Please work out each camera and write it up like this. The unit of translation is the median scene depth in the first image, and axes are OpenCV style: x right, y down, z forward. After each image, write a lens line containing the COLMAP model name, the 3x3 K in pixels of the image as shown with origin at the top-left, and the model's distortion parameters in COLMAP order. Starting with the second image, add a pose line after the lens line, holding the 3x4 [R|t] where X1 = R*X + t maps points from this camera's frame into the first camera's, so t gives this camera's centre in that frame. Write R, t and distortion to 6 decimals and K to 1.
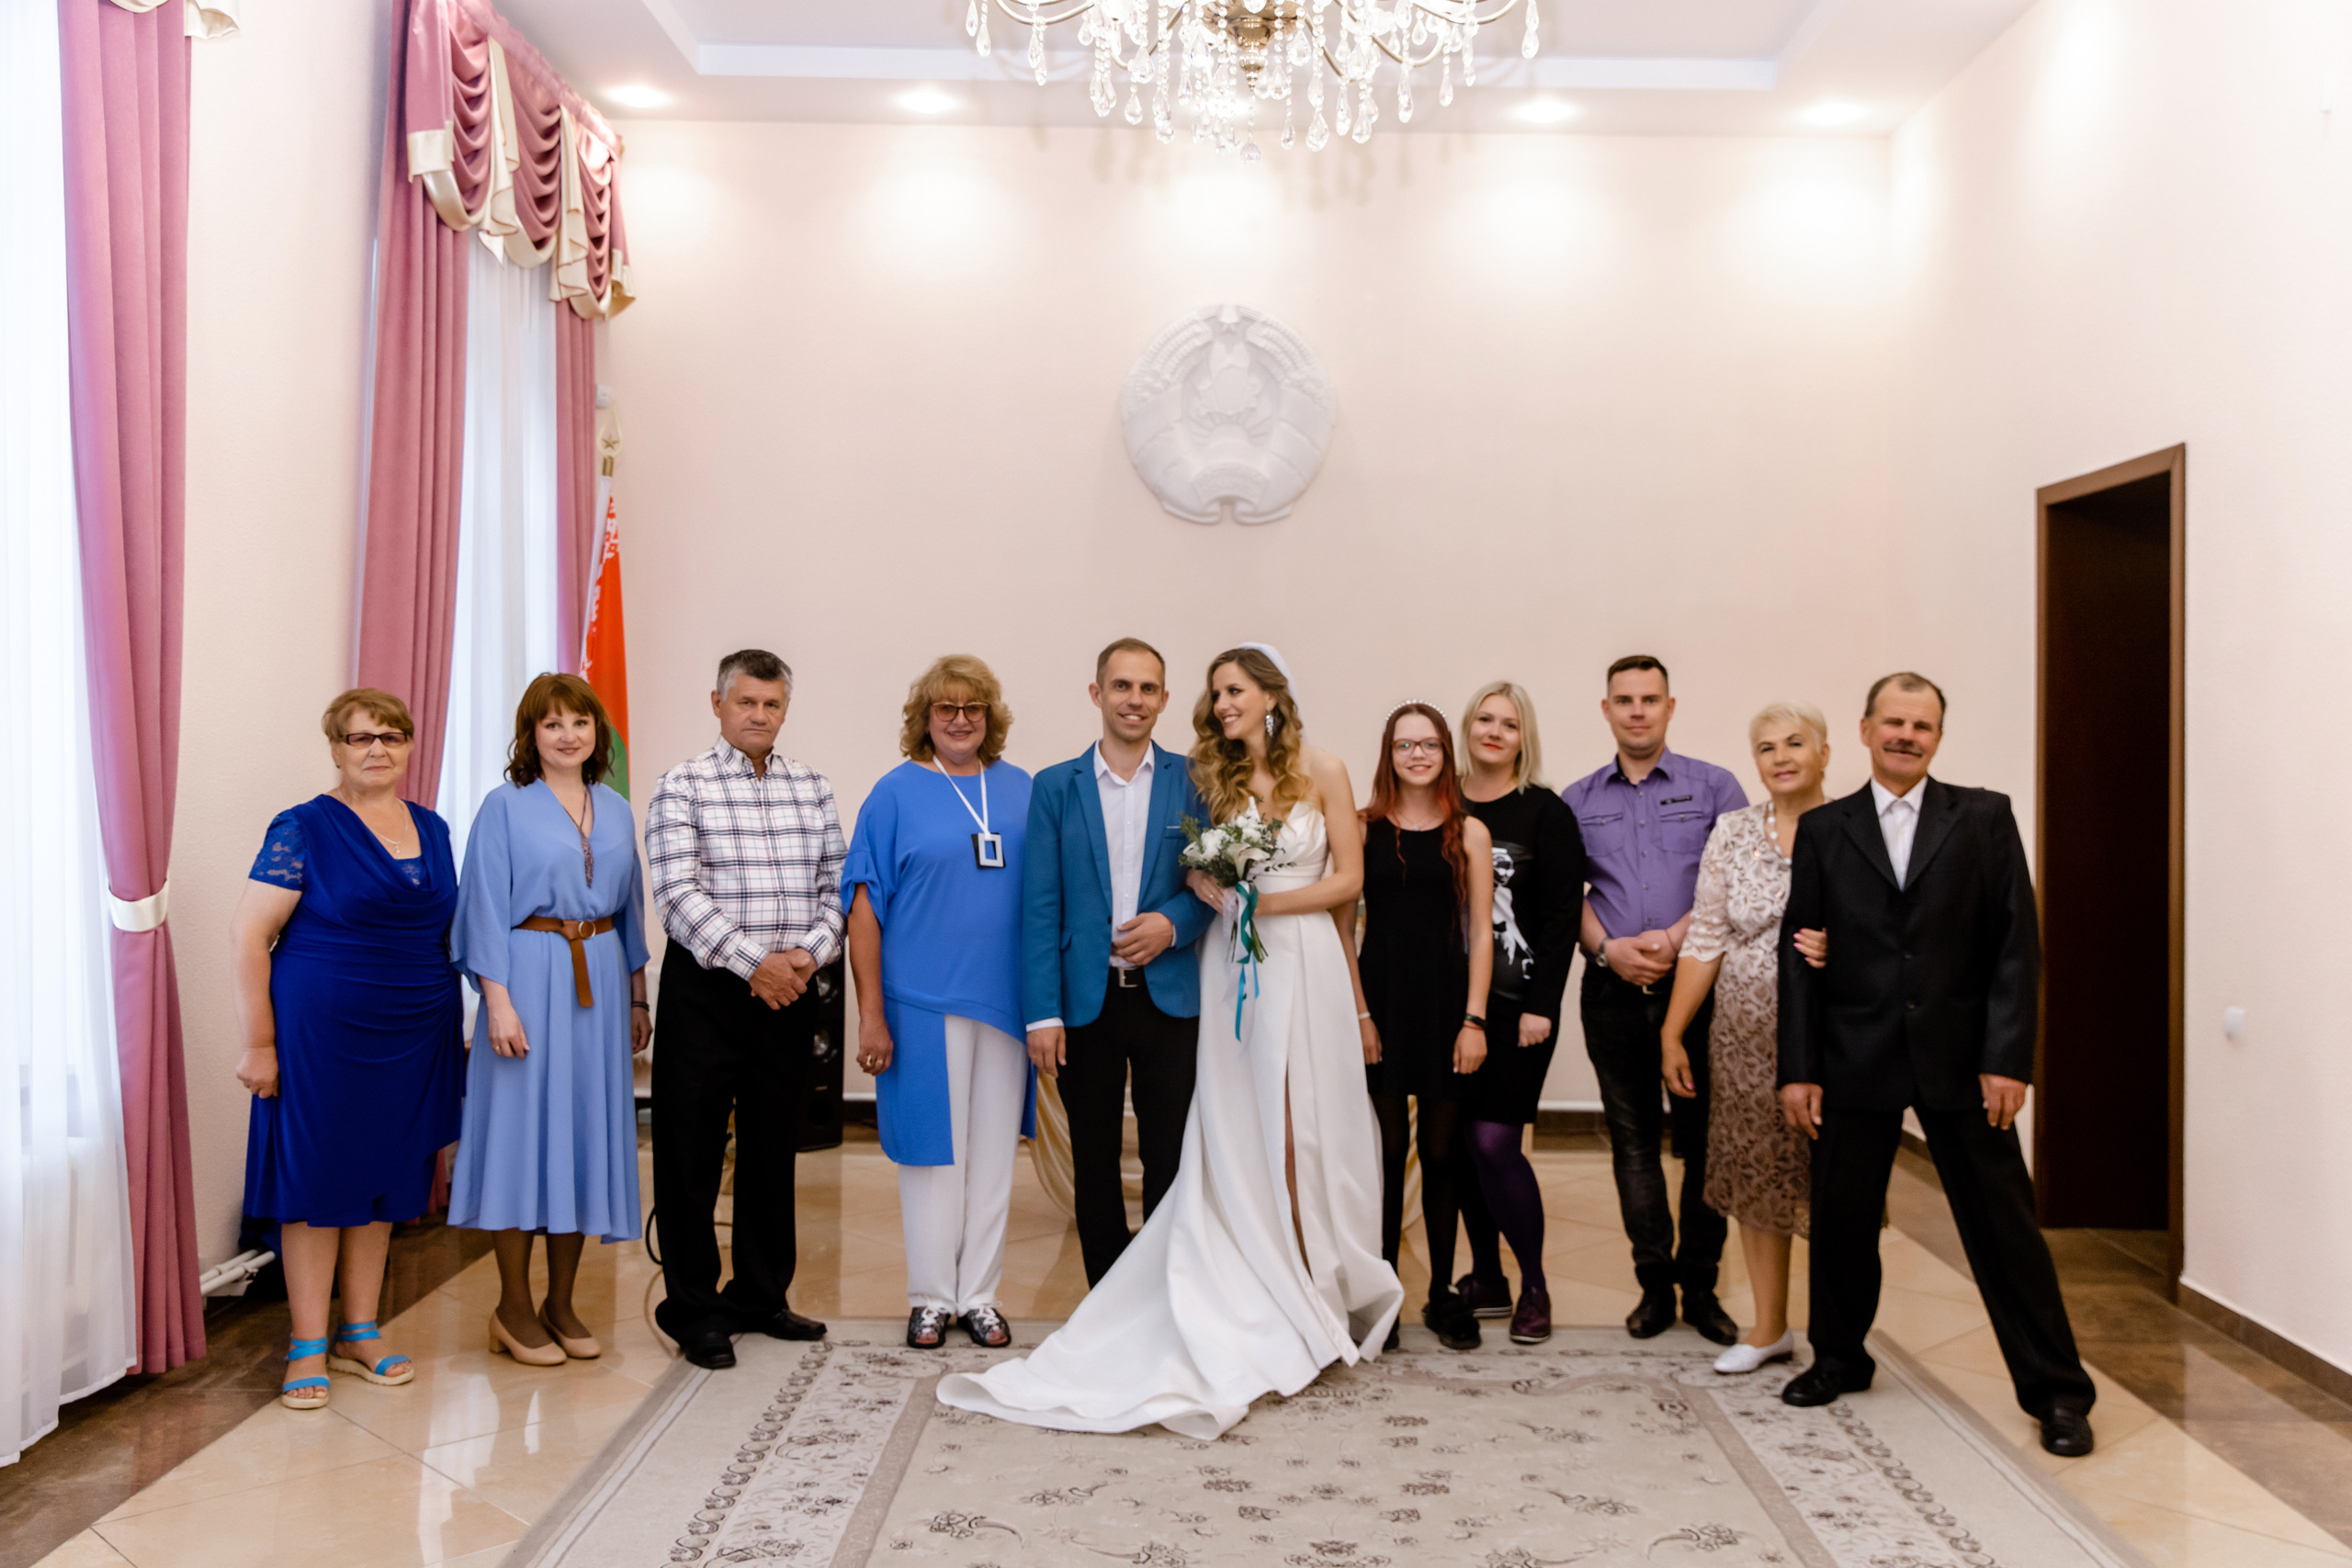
lens RADIAL K [[2096.1, 0, 1224.3], [0, 2096.1, 746.0], [0, 0, 1]] dist [0.060360, 0.003421]
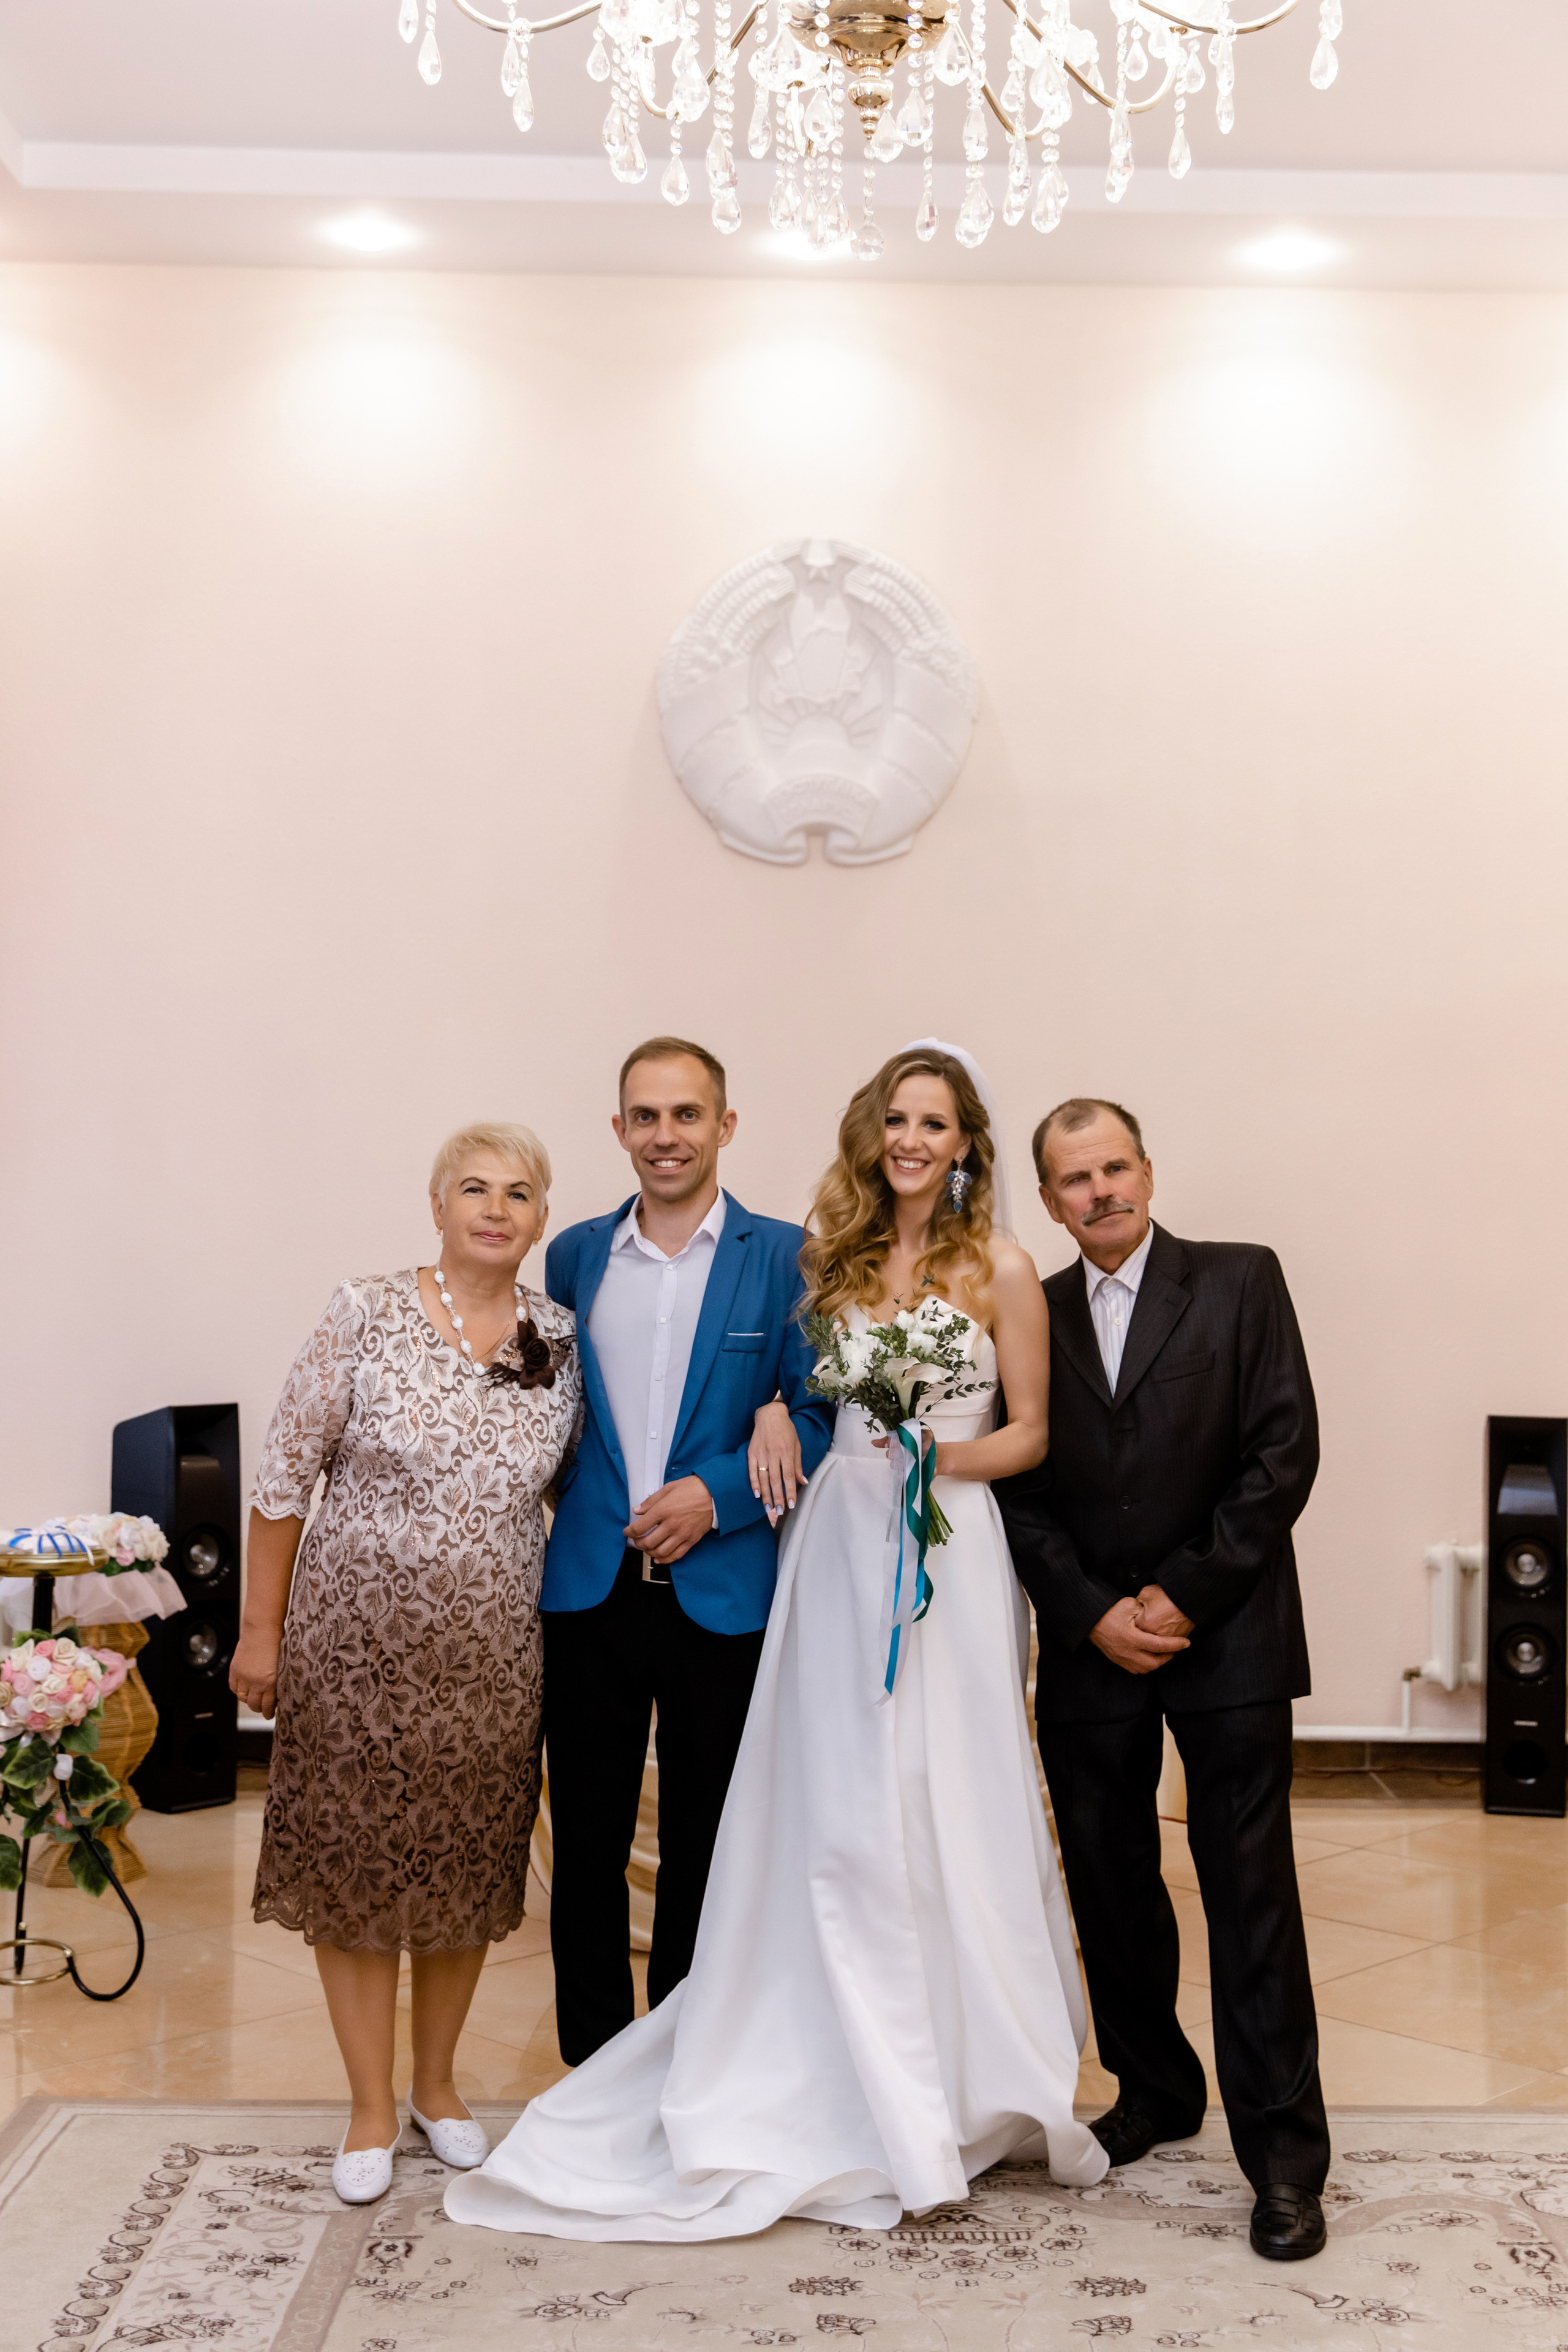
lens RADIAL K [[2572.8, 0, 835.6], [0, 2572.8, 1134.7], [0, 0, 1]] dist [0.006036, -0.006952]
pose [[0.999860, -0.000448, 0.016726, -0.007989], [0.000672, 0.999910, -0.013401, -0.011010], [-0.016719, 0.013410, 0.999770, 0.226998]]
